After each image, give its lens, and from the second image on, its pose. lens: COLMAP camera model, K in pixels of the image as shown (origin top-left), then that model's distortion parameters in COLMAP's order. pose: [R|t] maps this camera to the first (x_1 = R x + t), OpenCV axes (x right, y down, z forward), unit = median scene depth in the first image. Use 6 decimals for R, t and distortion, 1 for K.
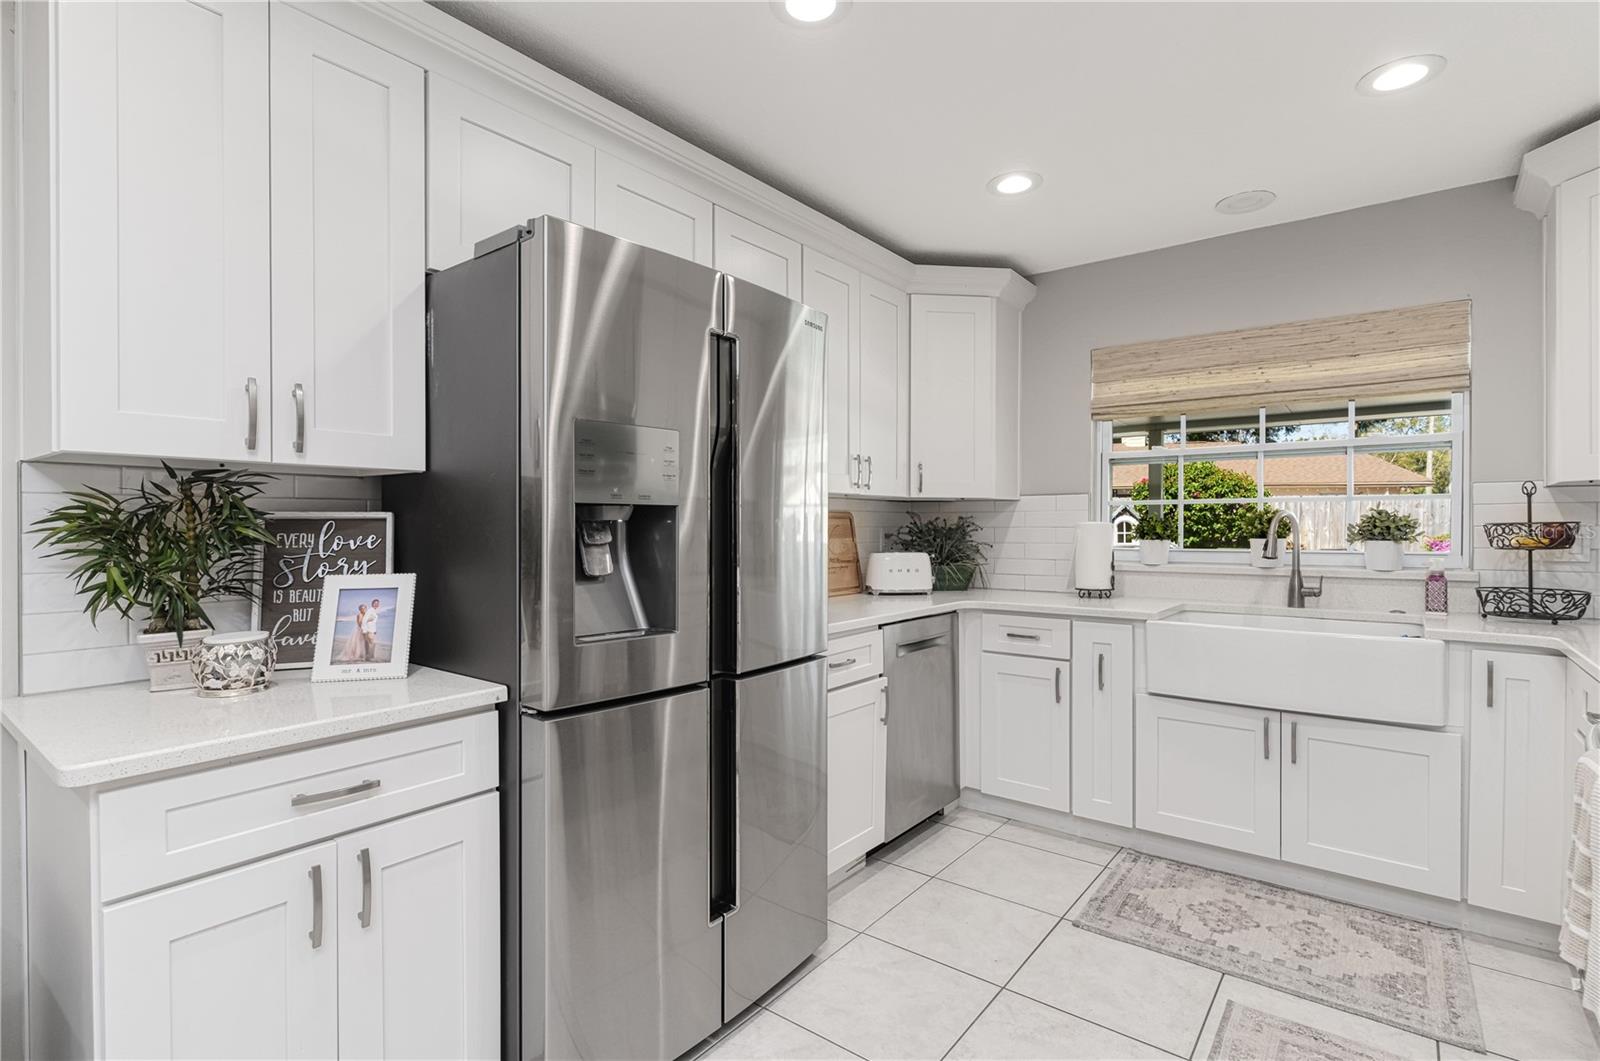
lens RADIAL K [[767.7, 0, 803.4], [0, 767.7, 520.7], [0, 0, 1]] dist [0.001118, 0.000408]
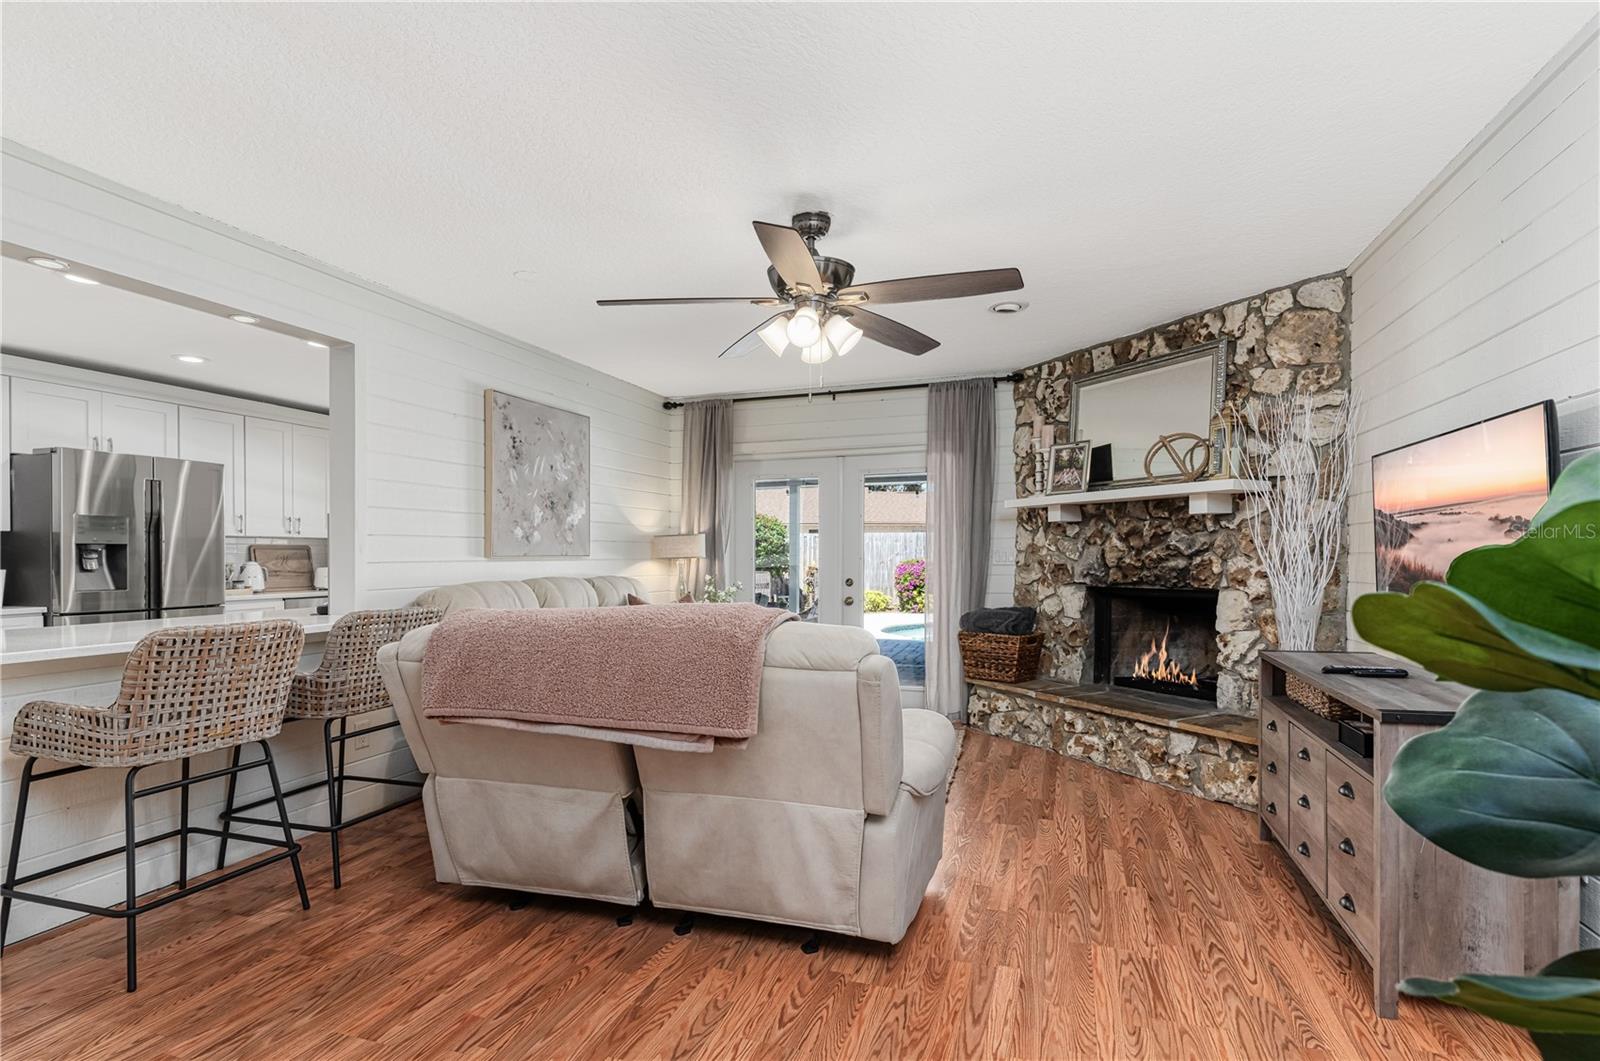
lens RADIAL K [[767.7, 0, 803.4], [0, 767.7, 520.7], [0, 0, 1]] dist [0.001118, 0.000408]
pose [[0.944285, 0.010628, 0.328956, 0.842502], [0.003993, 0.999035, -0.043738, 0.020085], [-0.329103, 0.042615, 0.943332, -1.651315]]
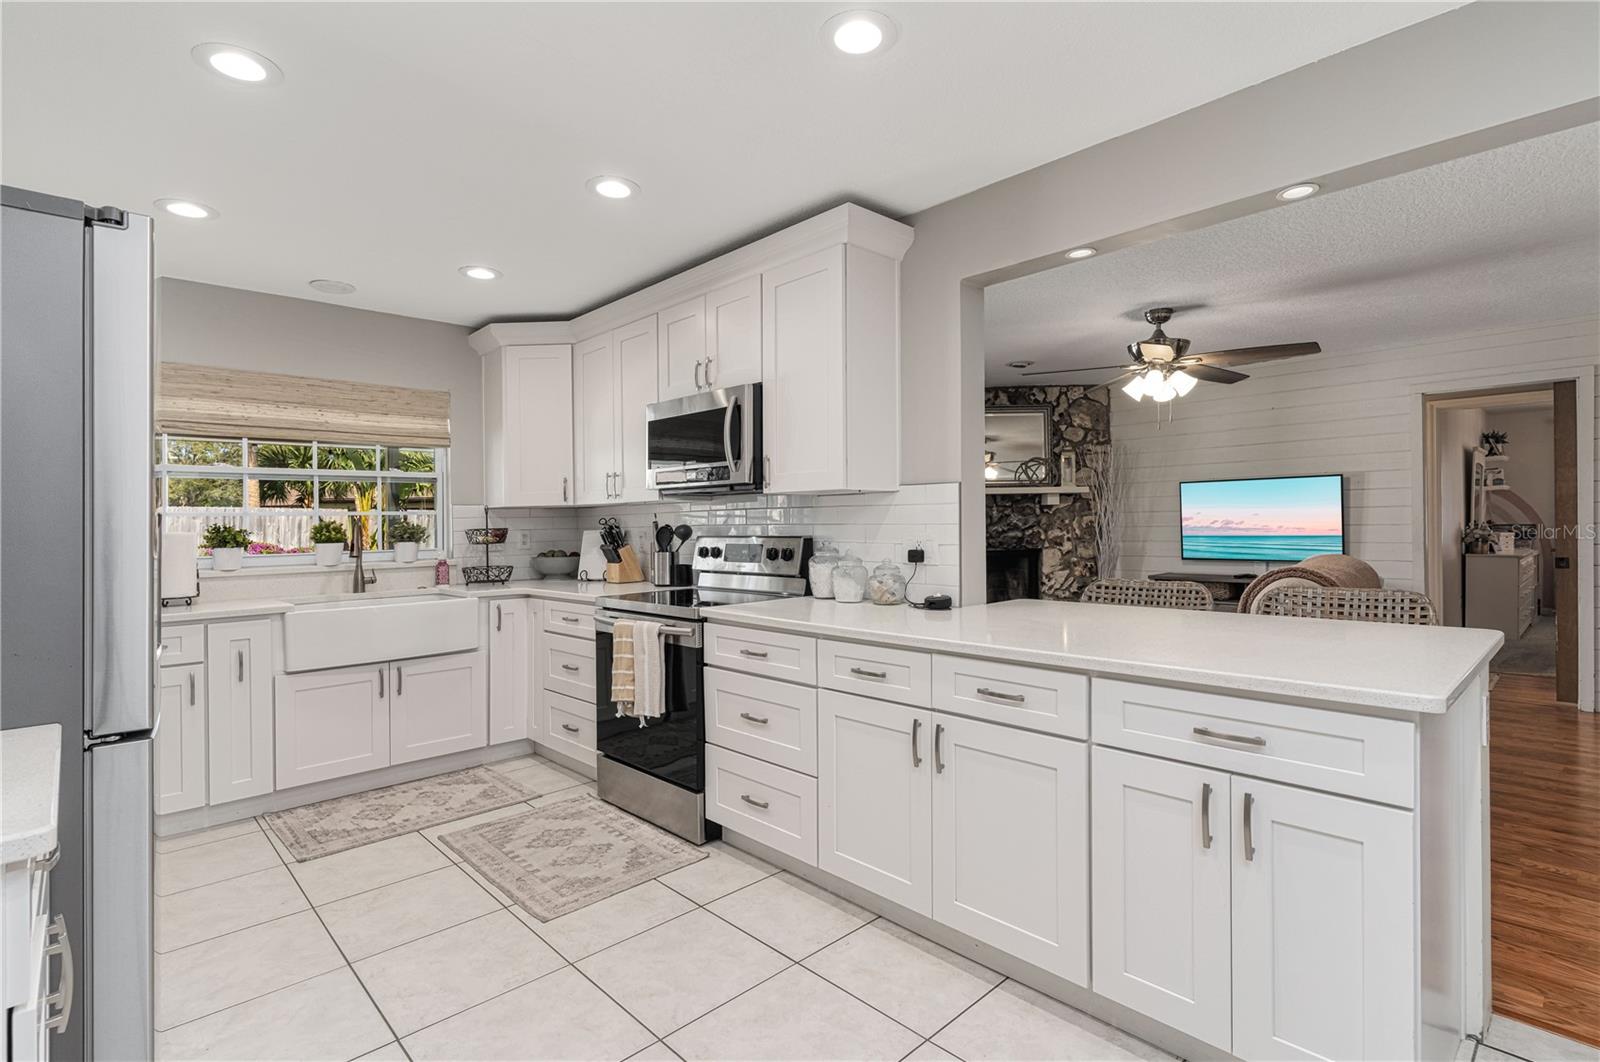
lens RADIAL K [[774.3, 0, 793.8], [0, 774.3, 489.4], [0, 0, 1]] dist [0.002359, 0.000609]
pose [[0.156965, 0.042843, 0.986674, -0.717133], [0.010426, 0.998931, -0.045034, -0.000475], [-0.987549, 0.017356, 0.156350, 0.022932]]
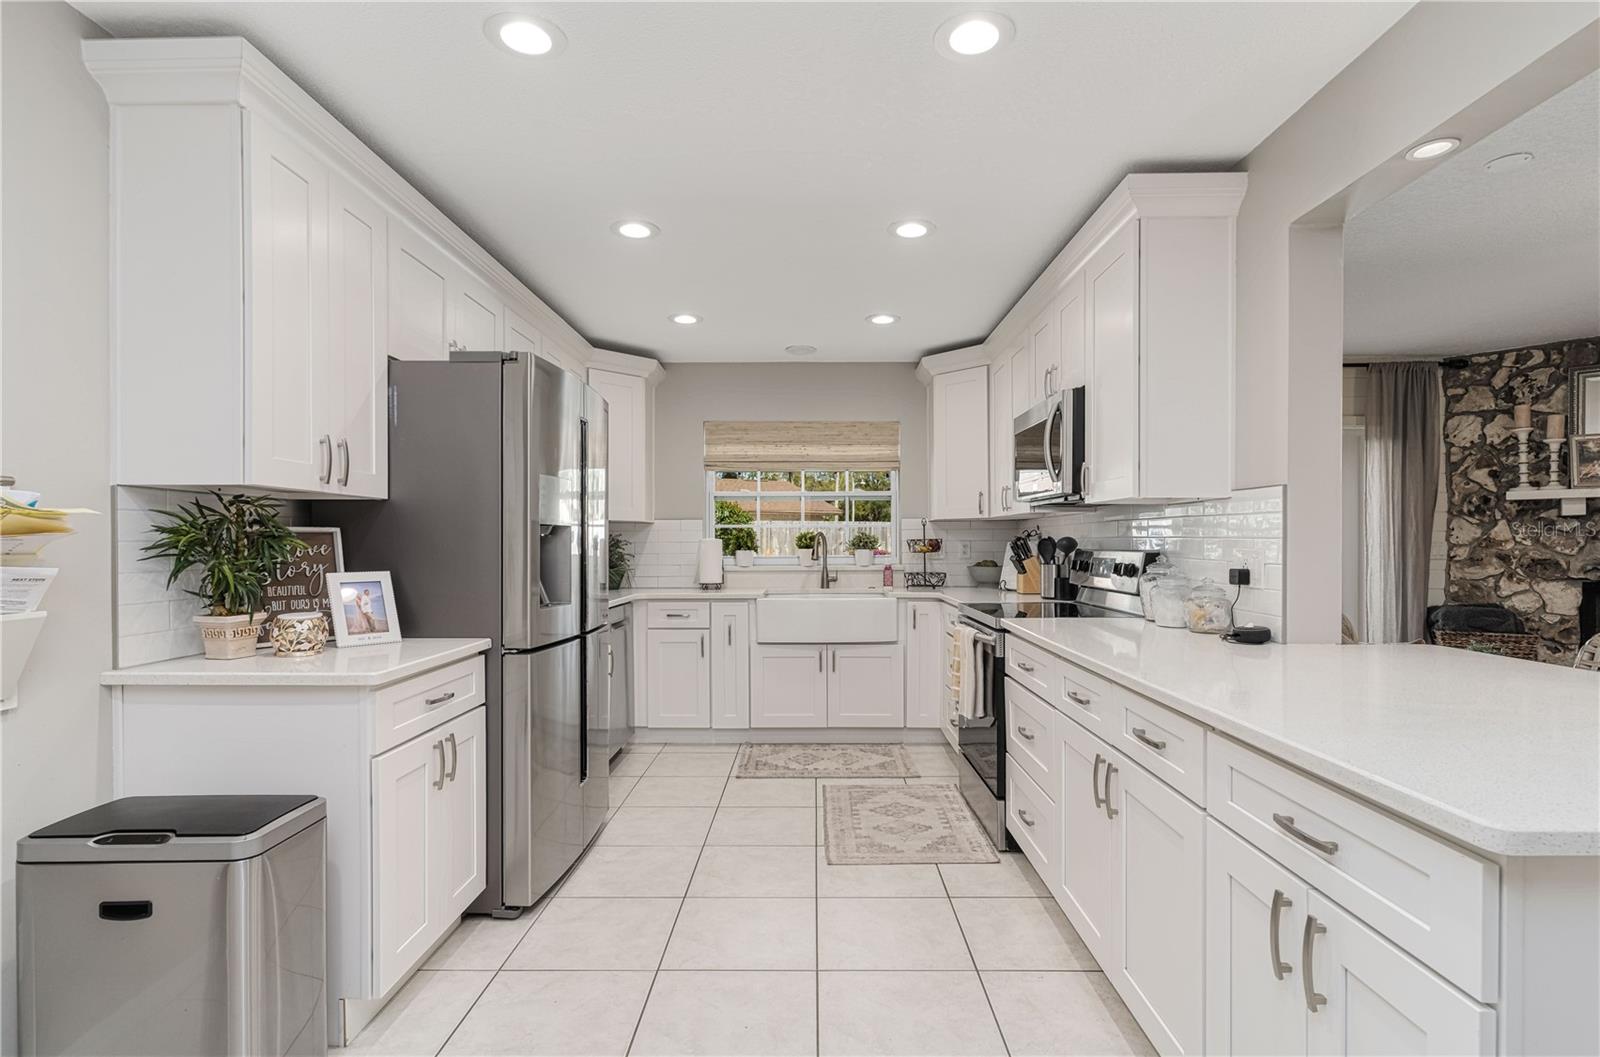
lens RADIAL K [[776.7, 0, 802.9], [0, 776.7, 509.3], [0, 0, 1]] dist [0.000304, 0.000190]
pose [[0.798525, 0.026427, 0.601381, -0.534514], [-0.002848, 0.999191, -0.040126, 0.006576], [-0.601955, 0.030329, 0.797954, -0.432479]]
